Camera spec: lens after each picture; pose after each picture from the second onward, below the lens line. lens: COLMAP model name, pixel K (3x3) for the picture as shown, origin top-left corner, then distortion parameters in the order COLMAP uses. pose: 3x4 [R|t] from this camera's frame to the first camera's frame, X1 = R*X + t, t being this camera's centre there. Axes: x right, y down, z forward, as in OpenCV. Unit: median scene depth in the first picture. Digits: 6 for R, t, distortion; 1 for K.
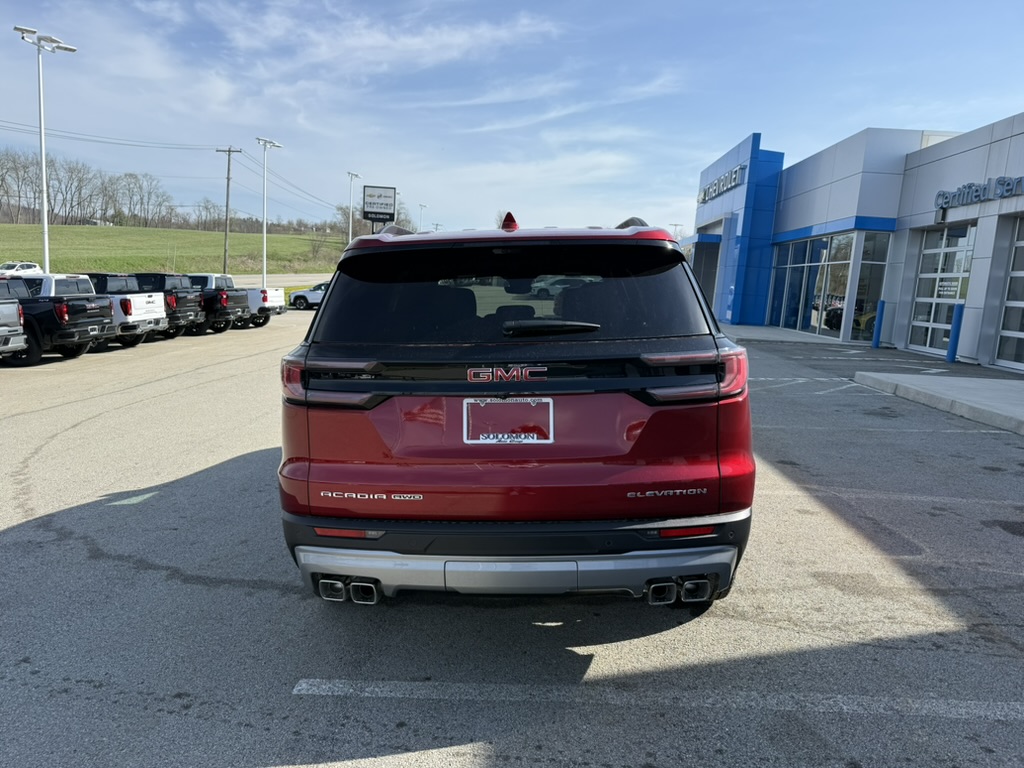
lens RADIAL K [[707.2, 0, 538.0], [0, 707.2, 390.2], [0, 0, 1]] dist [0.005372, -0.002495]
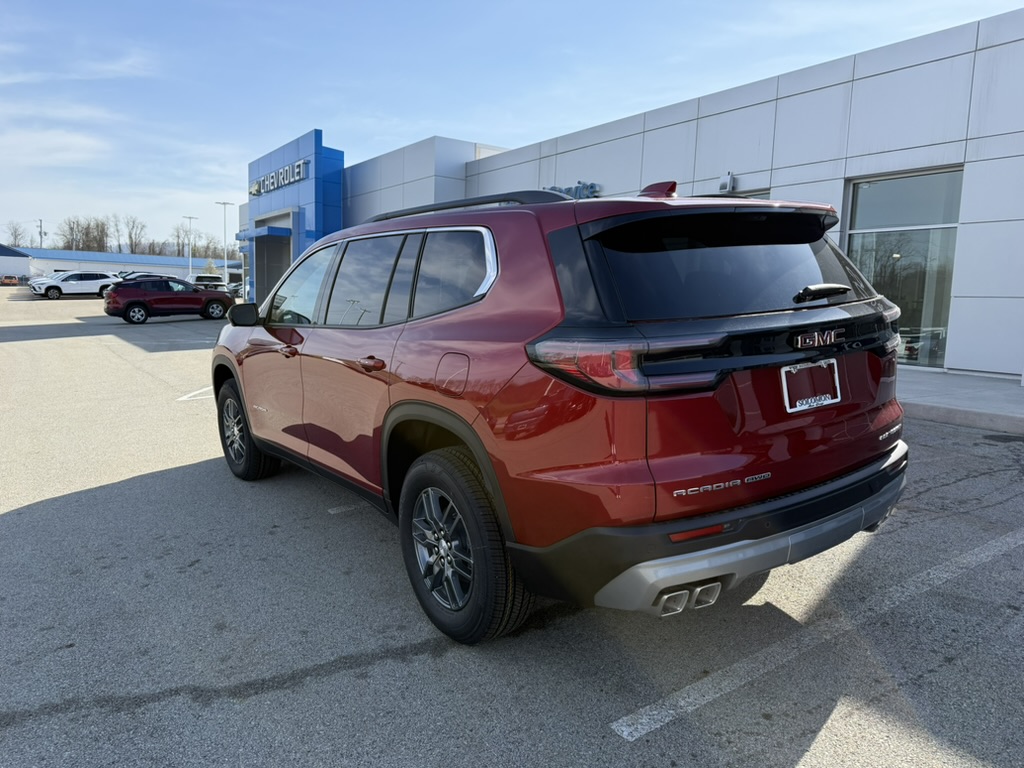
lens RADIAL K [[691.2, 0, 512.0], [0, 691.2, 384.0], [0, 0, 1]] dist [0.001546, -0.004550]
pose [[0.802262, -0.105921, 0.587500, -0.102320], [0.105543, 0.993797, 0.035049, -0.004112], [-0.587568, 0.033888, 0.808465, 0.046398]]
